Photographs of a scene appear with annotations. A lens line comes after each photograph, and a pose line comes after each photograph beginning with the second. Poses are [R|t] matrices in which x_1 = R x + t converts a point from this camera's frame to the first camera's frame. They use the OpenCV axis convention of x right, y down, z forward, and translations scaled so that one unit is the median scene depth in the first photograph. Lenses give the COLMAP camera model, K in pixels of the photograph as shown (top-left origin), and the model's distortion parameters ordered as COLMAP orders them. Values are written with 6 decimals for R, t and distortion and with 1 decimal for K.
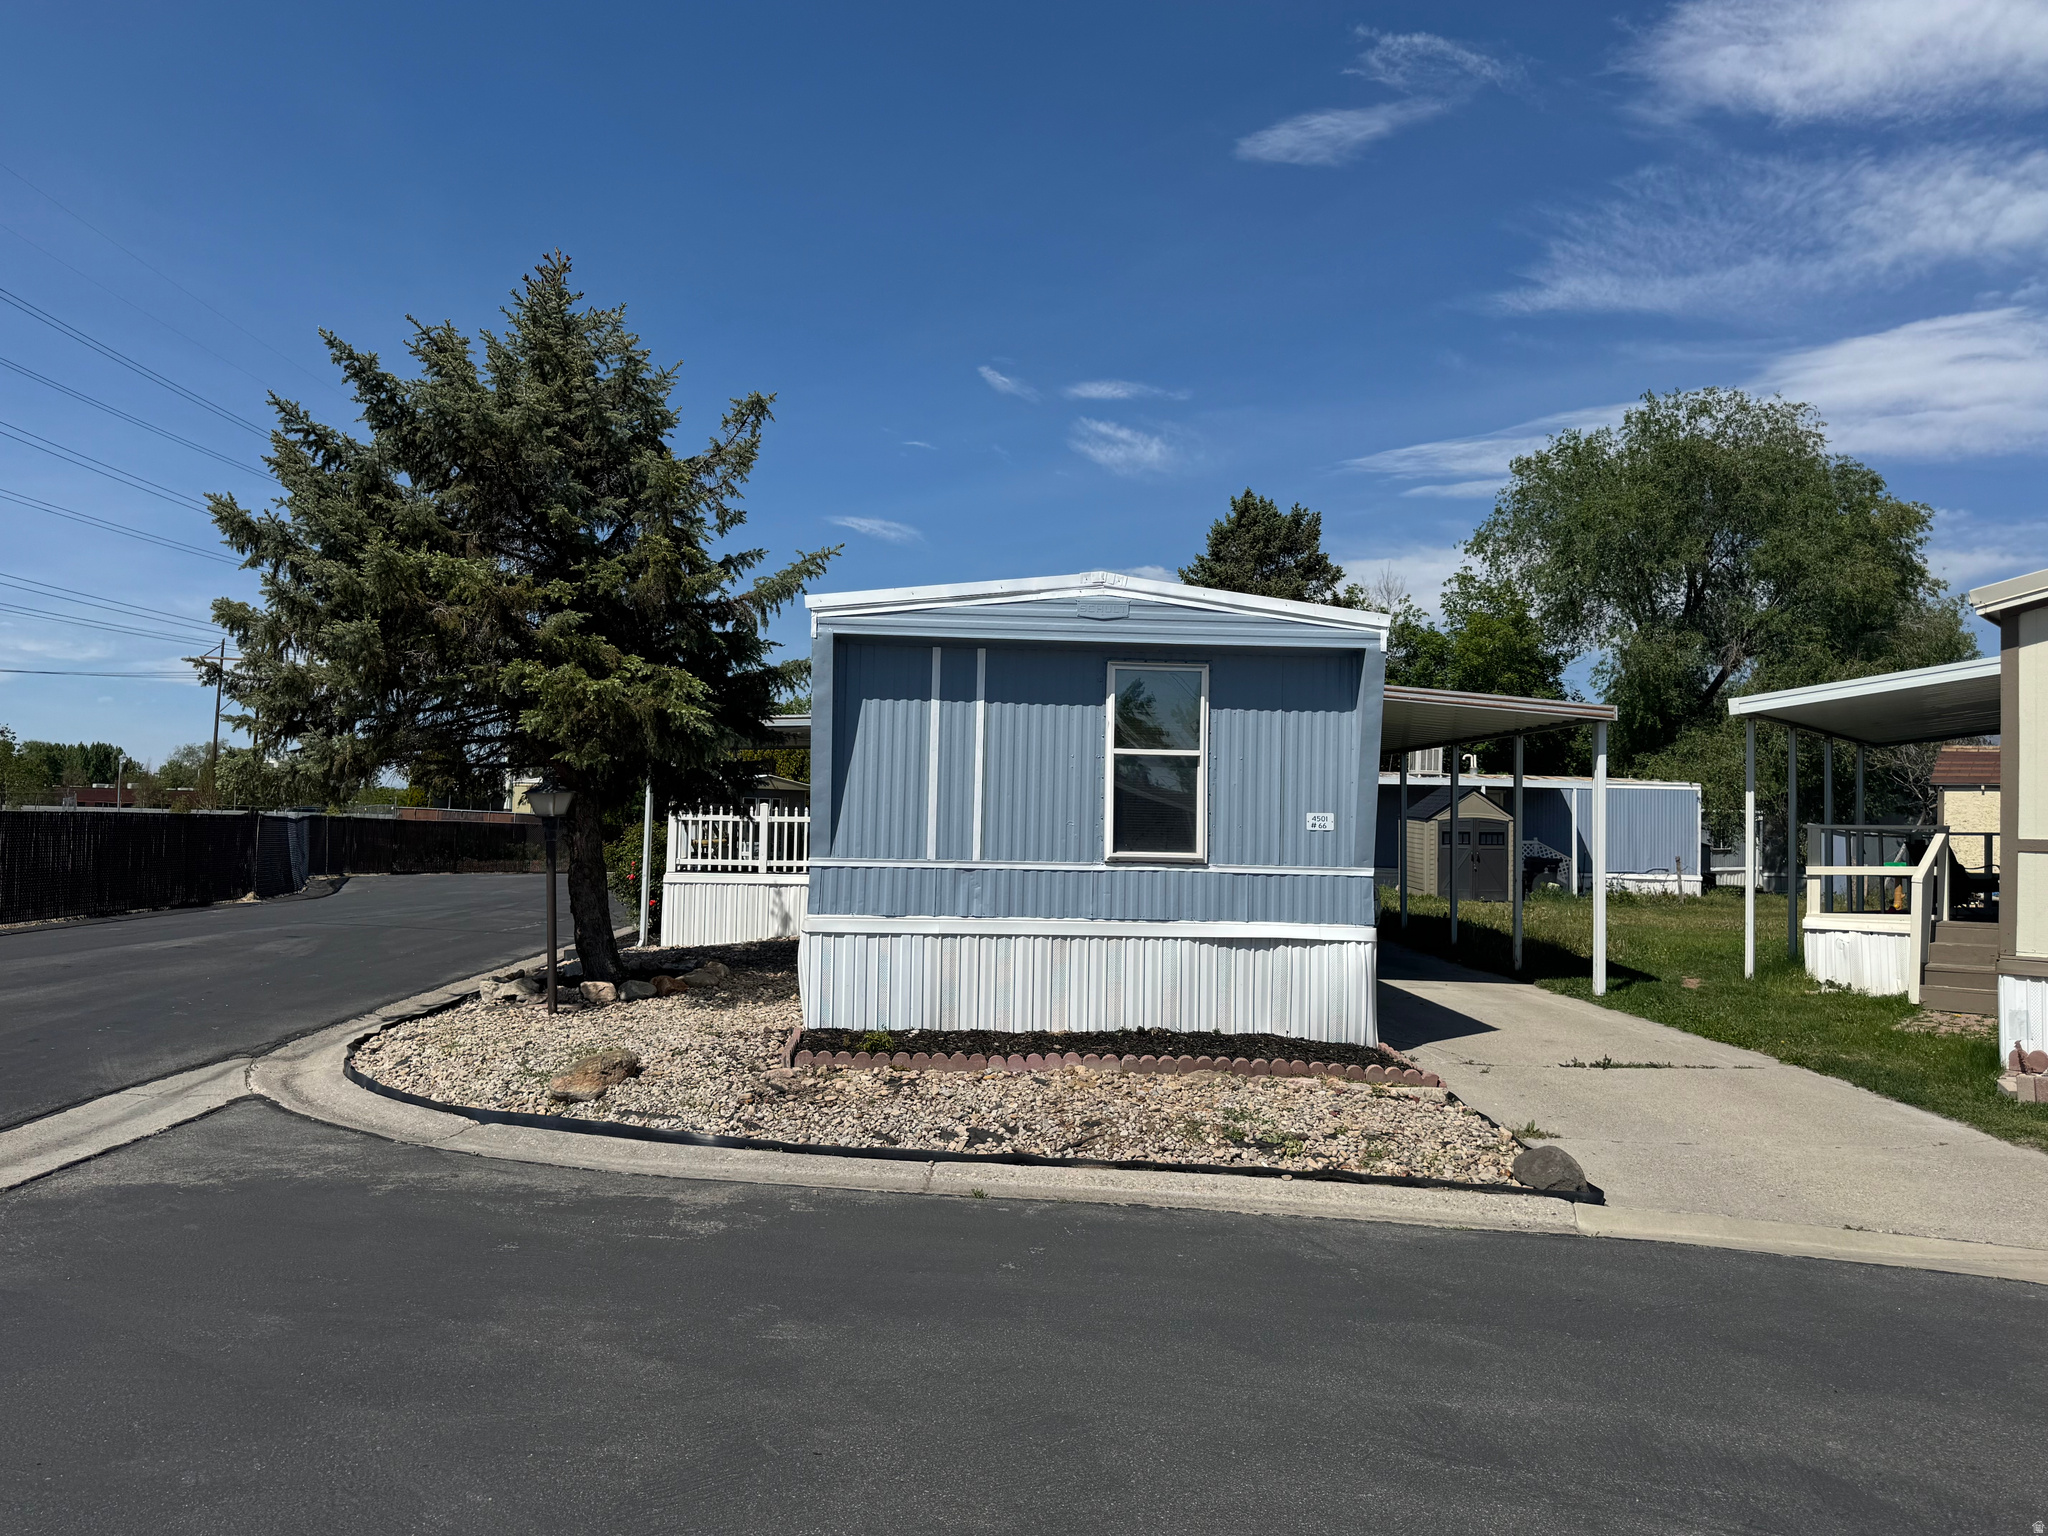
lens RADIAL K [[1475.3, 0, 1024.0], [0, 1475.3, 768.0], [0, 0, 1]] dist [0.144850, -0.203424]
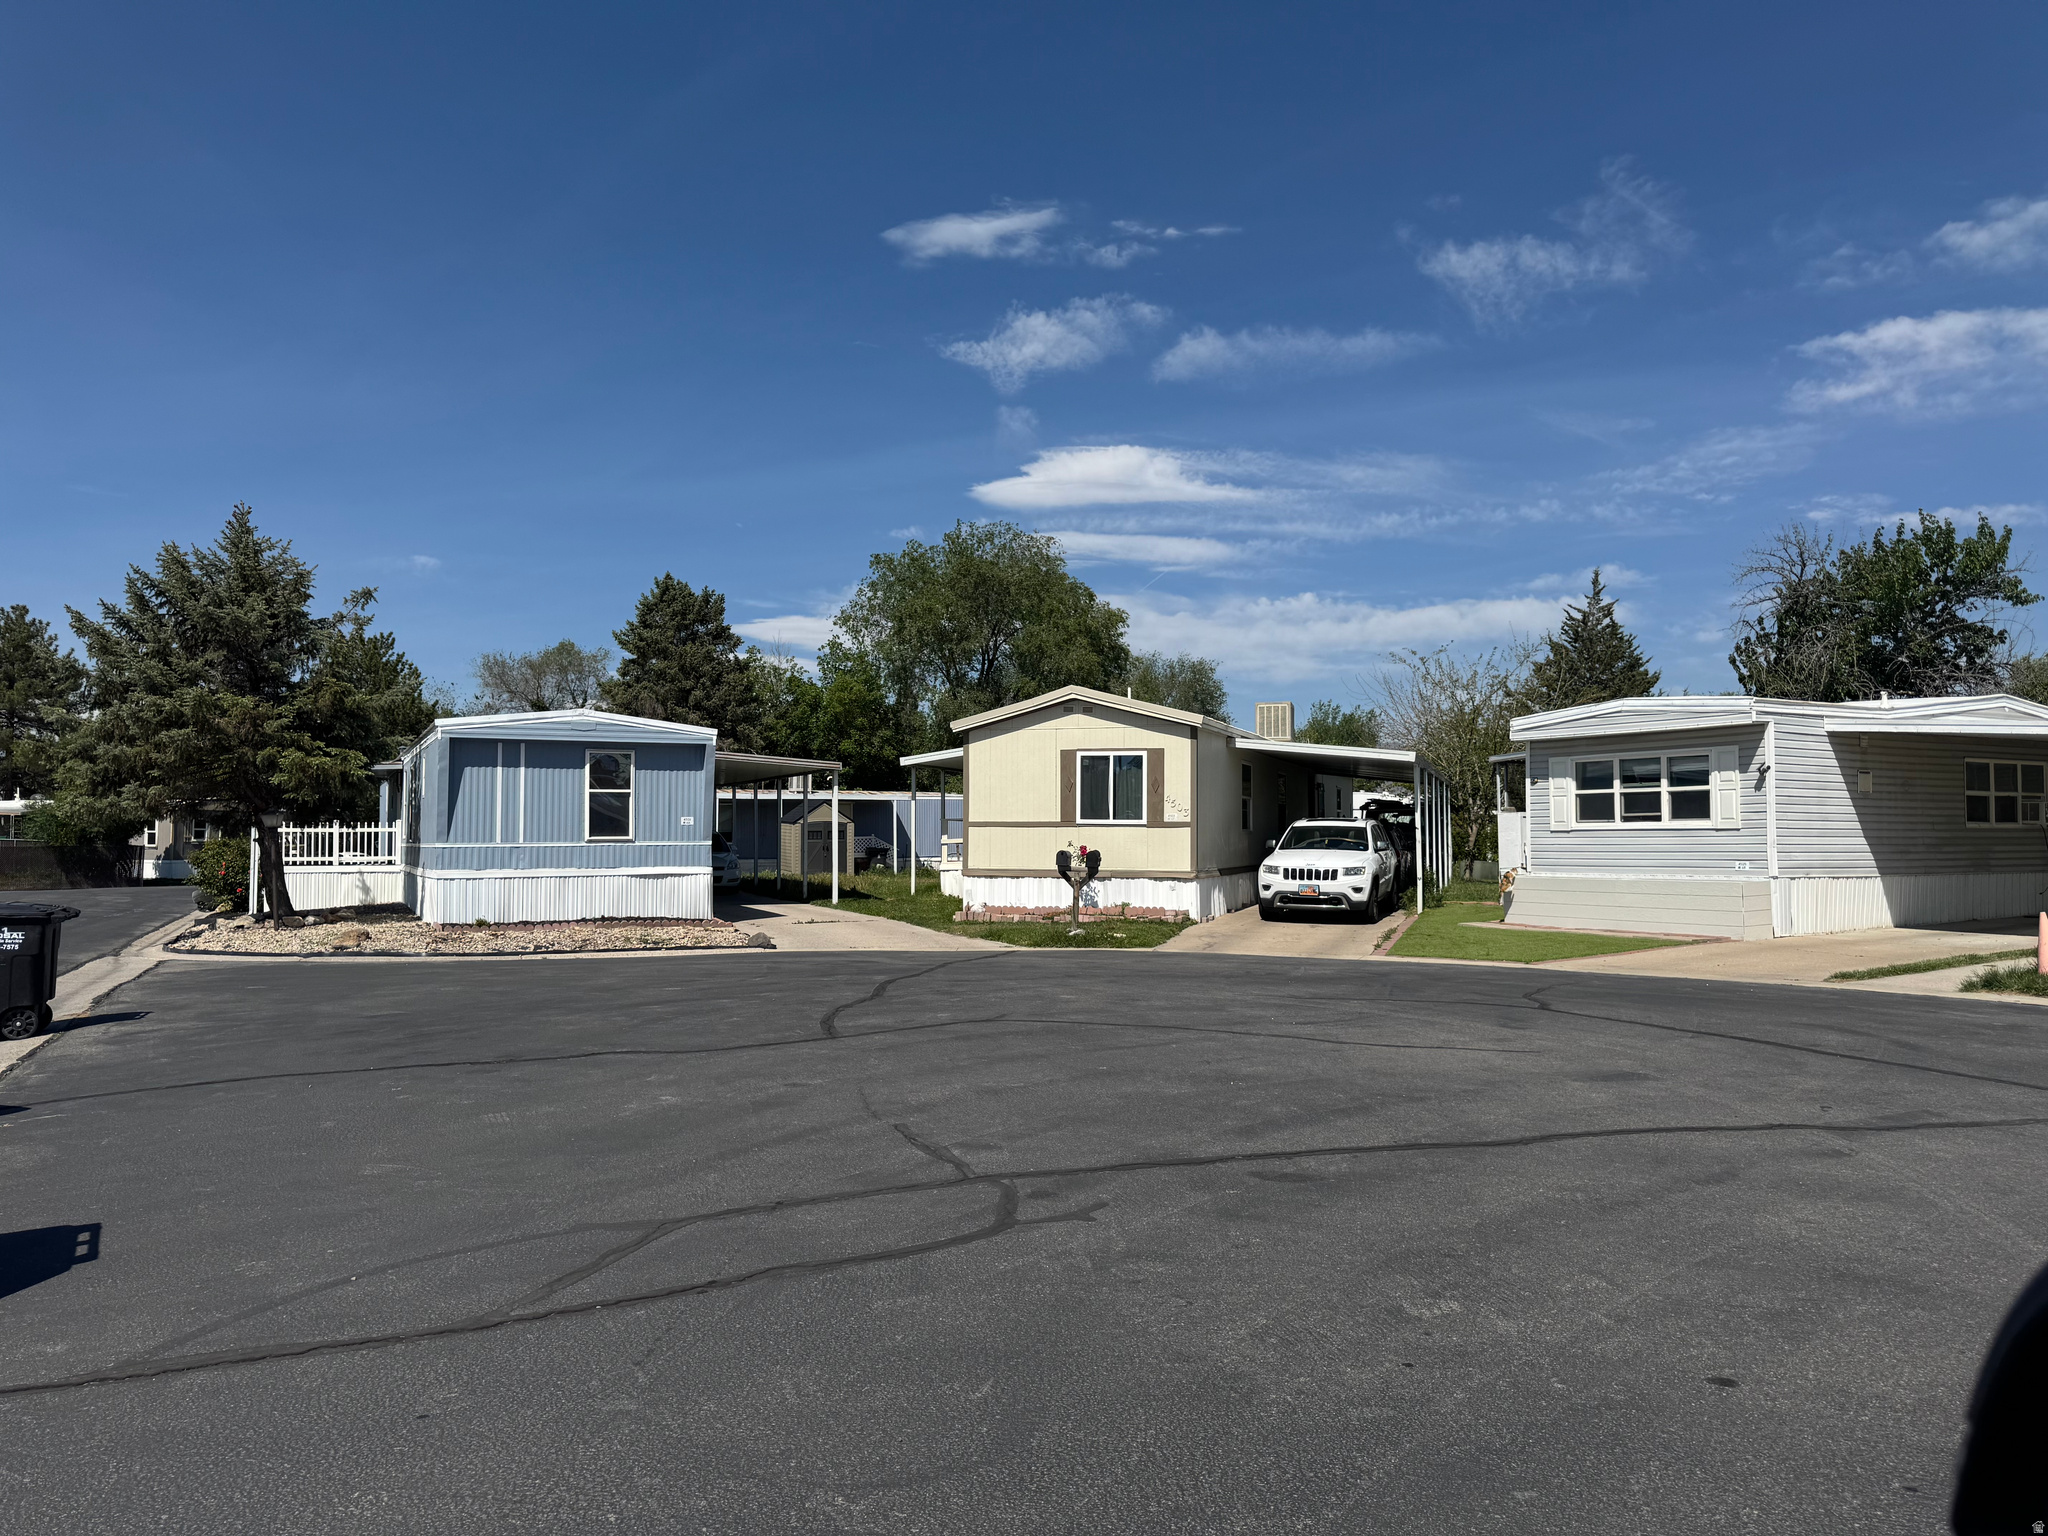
lens RADIAL K [[1415.2, 0, 1085.6], [0, 1415.2, 765.6], [0, 0, 1]] dist [0.004418, 0.000514]
pose [[0.909748, -0.005455, 0.415125, -0.138041], [0.009952, 0.999913, -0.008671, -0.022403], [-0.415042, 0.012020, 0.909723, -1.185889]]
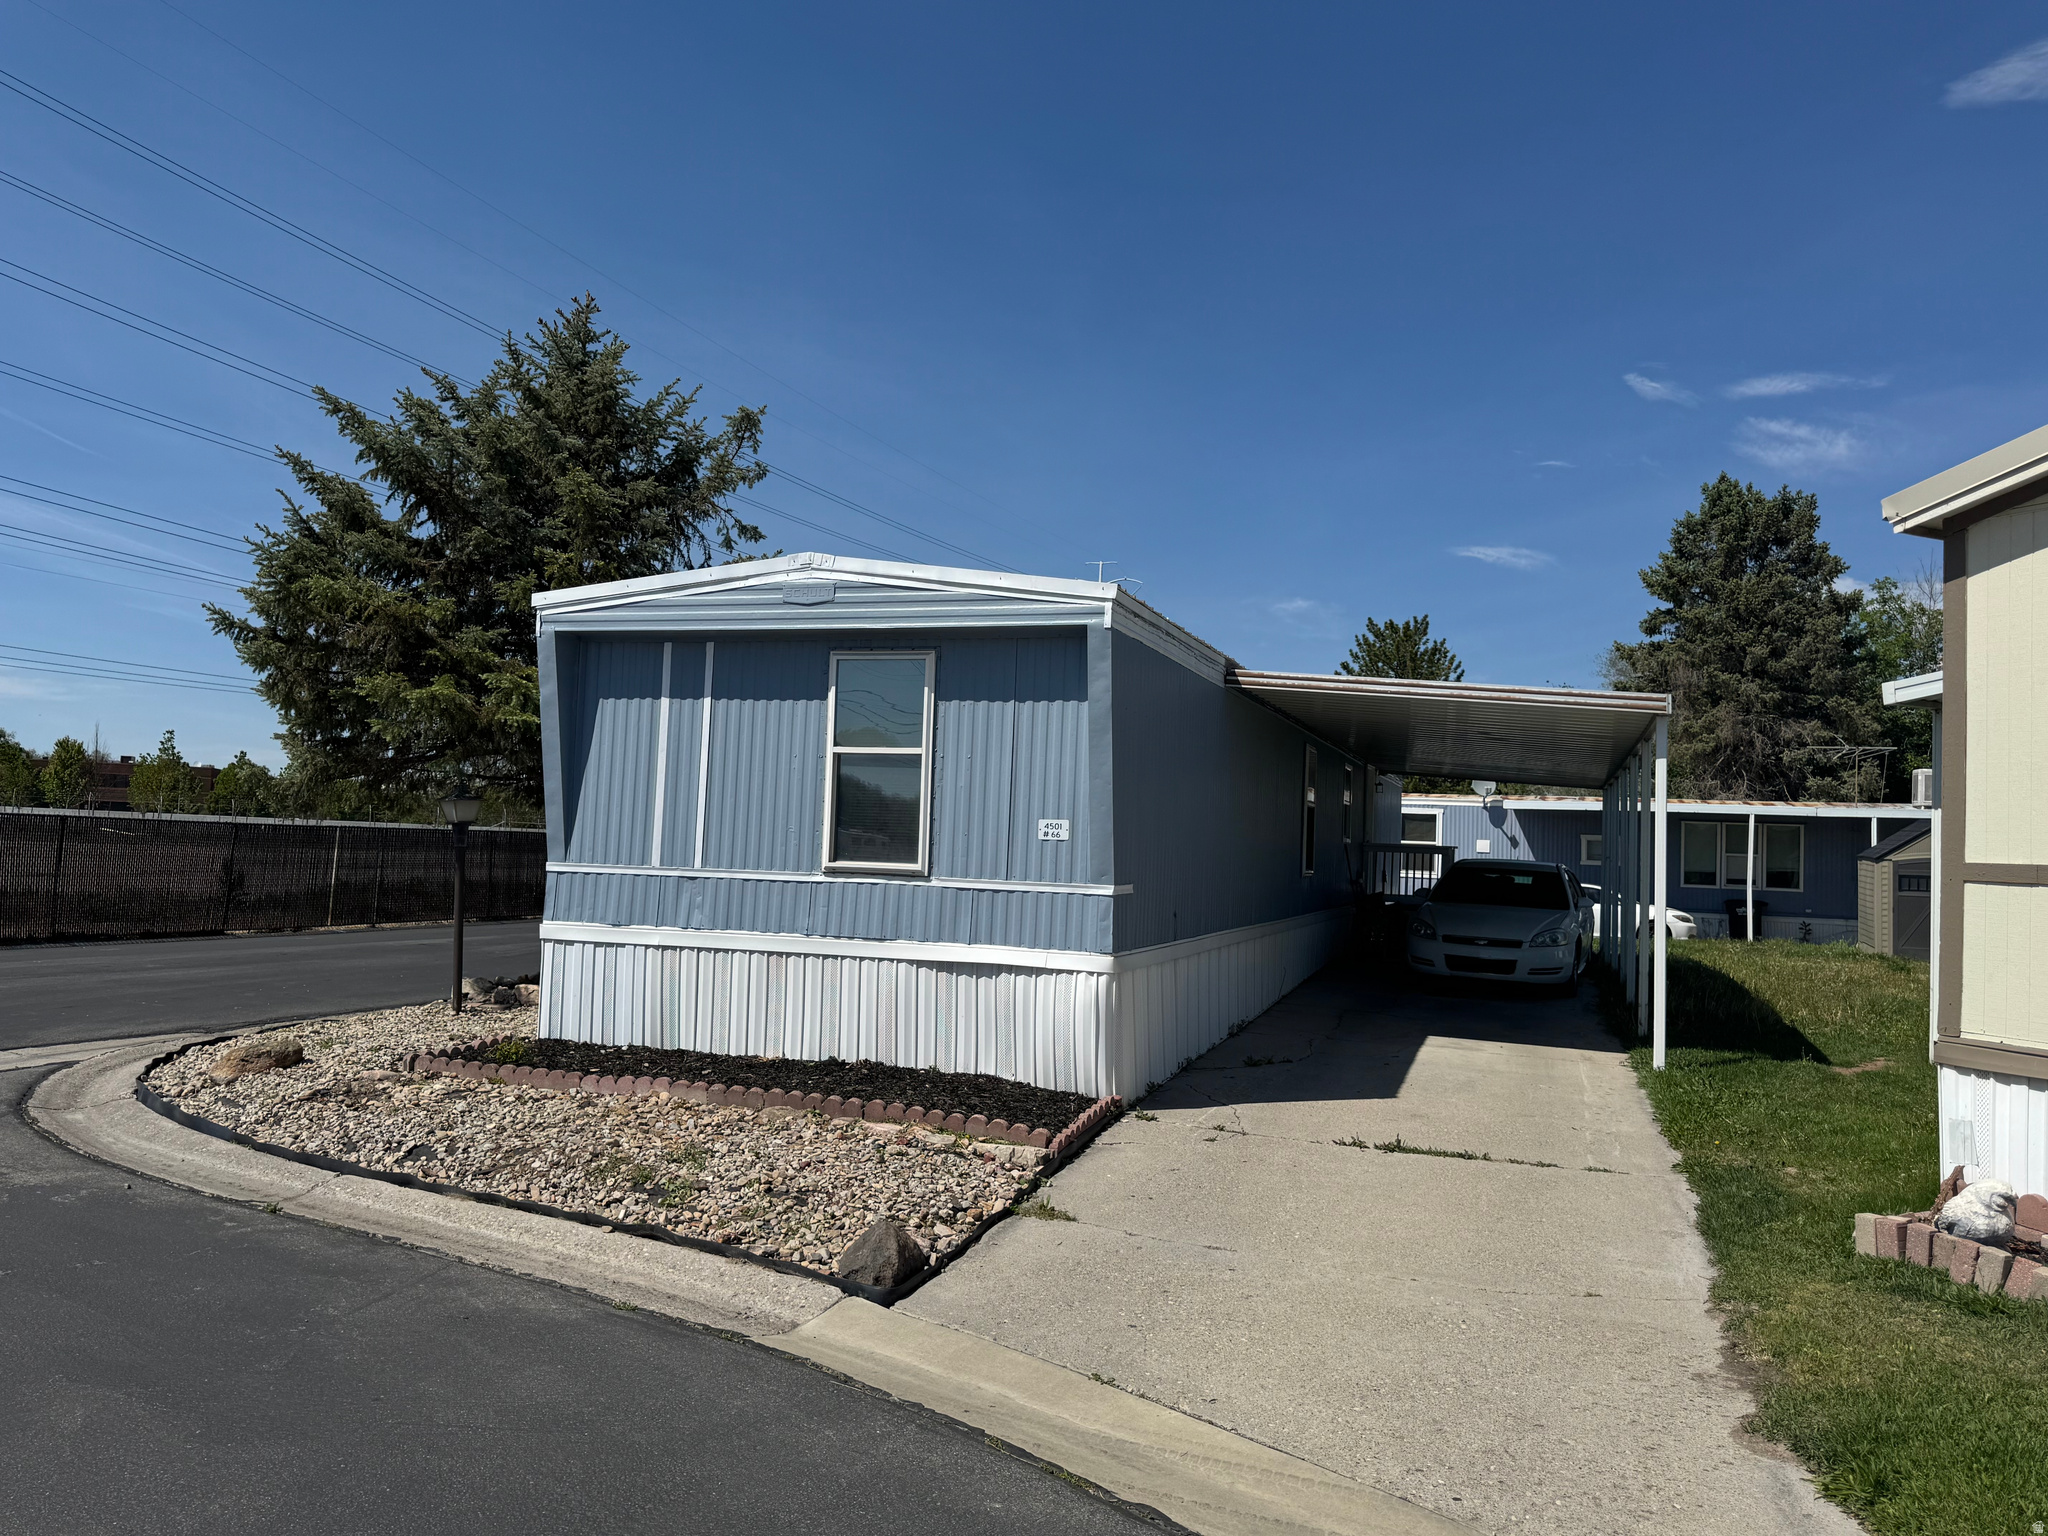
lens RADIAL K [[1475.3, 0, 1024.0], [0, 1475.3, 768.0], [0, 0, 1]] dist [0.144850, -0.203424]
pose [[0.919682, -0.008023, -0.392582, 0.522752], [-0.002388, 0.999658, -0.026024, 0.023054], [0.392657, 0.024871, 0.919349, 0.213759]]
